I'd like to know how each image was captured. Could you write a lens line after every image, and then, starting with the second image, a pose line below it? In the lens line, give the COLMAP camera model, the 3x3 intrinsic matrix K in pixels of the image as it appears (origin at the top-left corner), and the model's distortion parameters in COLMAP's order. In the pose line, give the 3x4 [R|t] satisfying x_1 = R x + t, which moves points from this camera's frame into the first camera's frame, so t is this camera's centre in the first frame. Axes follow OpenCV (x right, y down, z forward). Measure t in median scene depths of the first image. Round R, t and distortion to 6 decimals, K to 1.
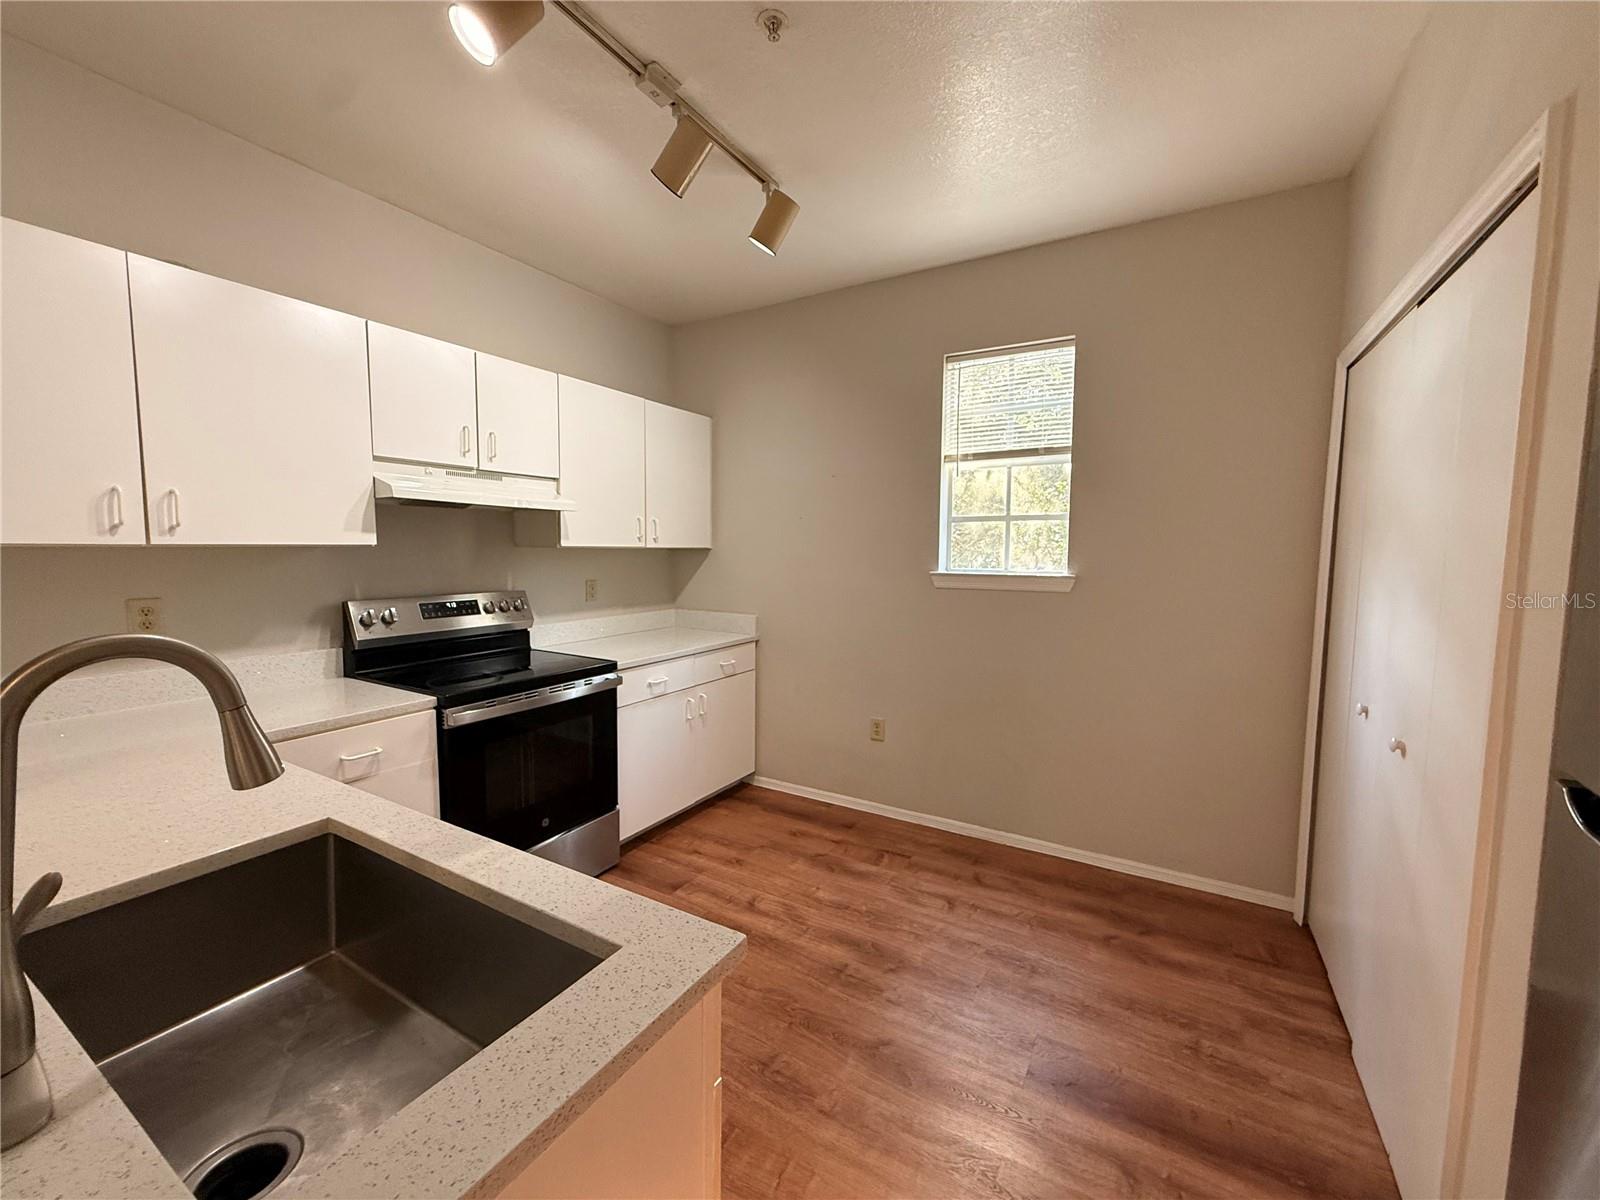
lens RADIAL K [[636.9, 0, 796.6], [0, 636.9, 599.3], [0, 0, 1]] dist [-0.001200, 0.000019]
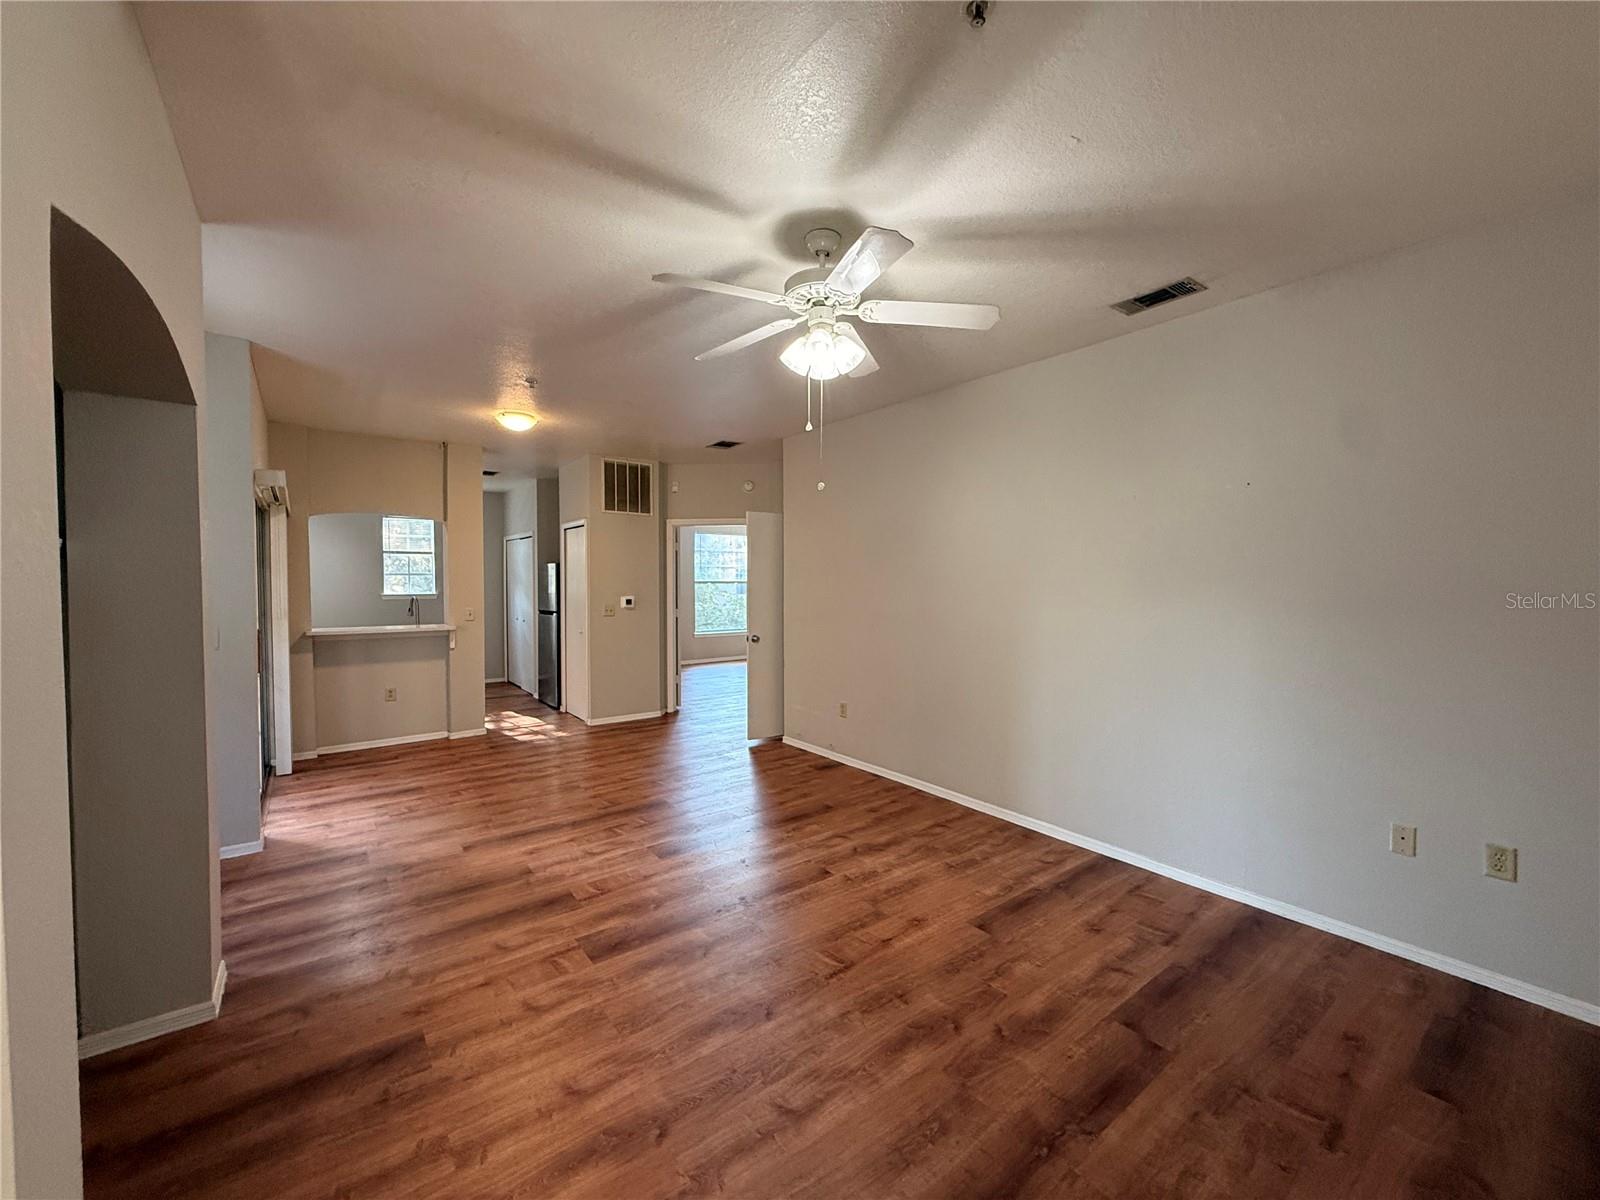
lens RADIAL K [[636.9, 0, 796.7], [0, 636.9, 599.1], [0, 0, 1]] dist [-0.001200, 0.000019]
pose [[0.377188, -0.032776, 0.925557, -1.783801], [0.078525, 0.996907, 0.003302, 0.117954], [-0.922802, 0.071434, 0.378595, -1.798060]]
